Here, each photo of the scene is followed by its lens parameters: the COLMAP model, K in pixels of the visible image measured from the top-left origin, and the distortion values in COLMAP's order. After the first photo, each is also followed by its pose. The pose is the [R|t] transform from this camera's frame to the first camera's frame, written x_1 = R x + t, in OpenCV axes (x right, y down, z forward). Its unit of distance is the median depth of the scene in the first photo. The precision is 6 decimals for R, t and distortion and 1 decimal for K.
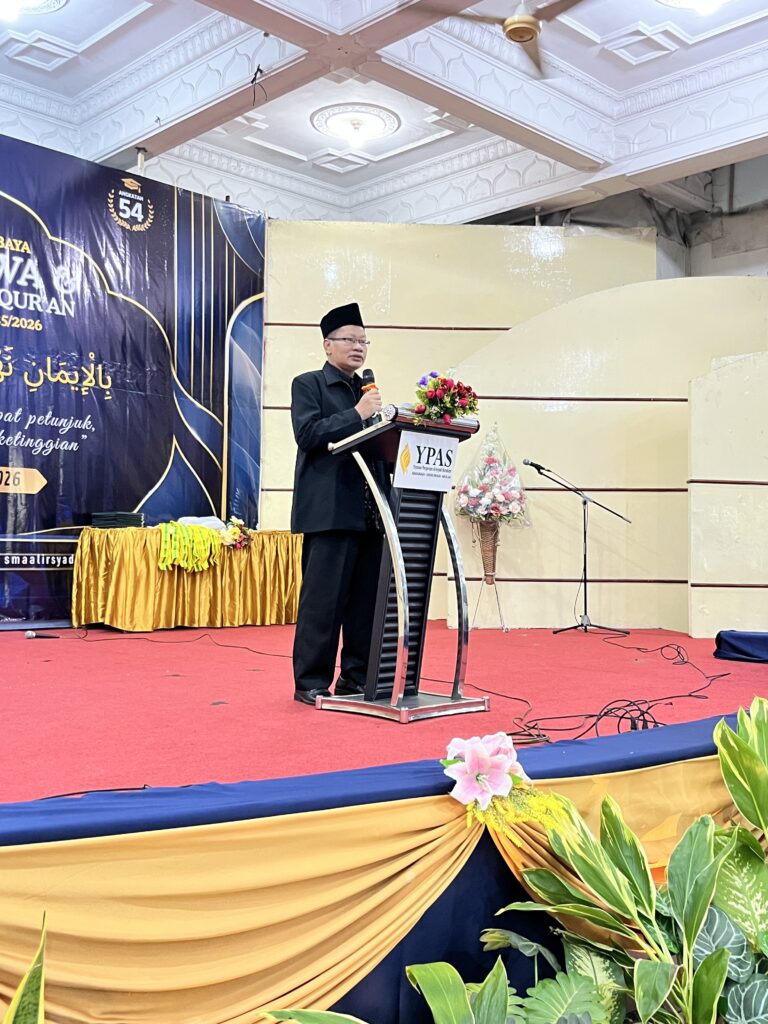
lens RADIAL K [[1026.7, 0, 383.3], [0, 1026.7, 515.0], [0, 0, 1]] dist [0.007605, 0.000000]
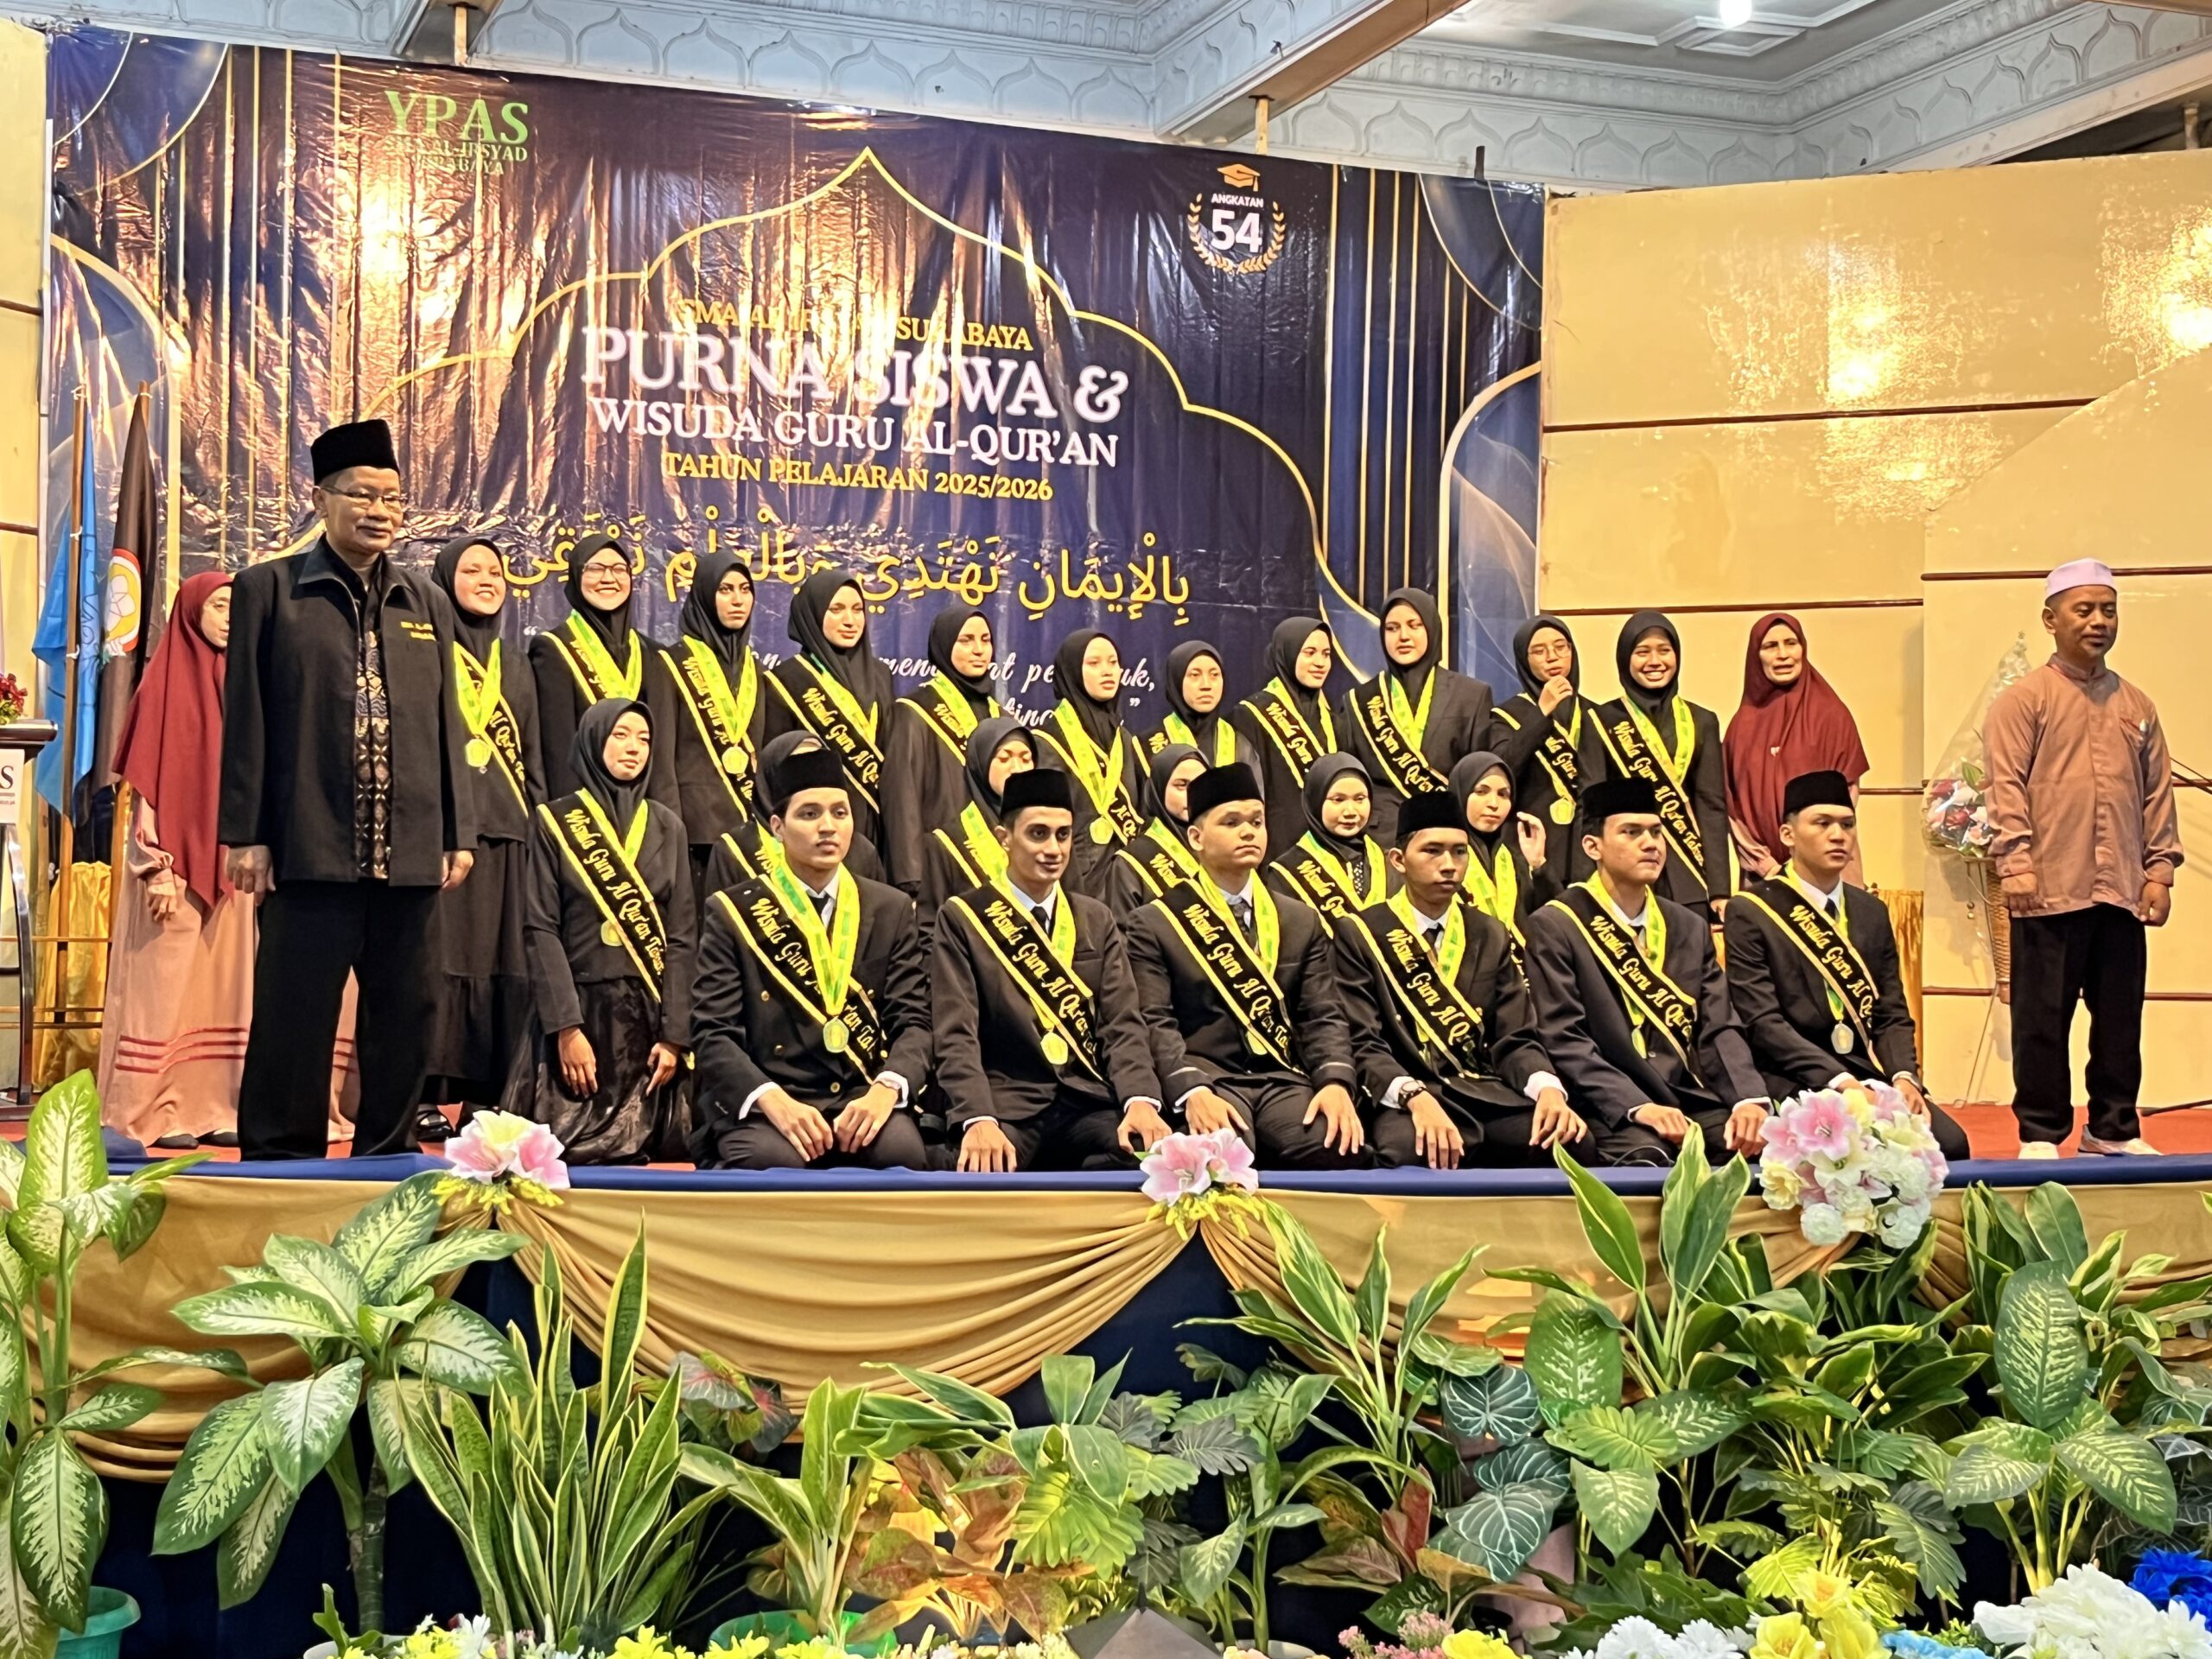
lens RADIAL K [[2963.0, 0, 1106.7], [0, 2963.0, 832.1], [0, 0, 1]] dist [-0.062191, 0.000000]
pose [[0.920418, -0.014496, -0.390666, 0.245763], [0.014481, 0.999891, -0.002984, -0.007339], [0.390666, -0.002910, 0.920528, -0.322627]]
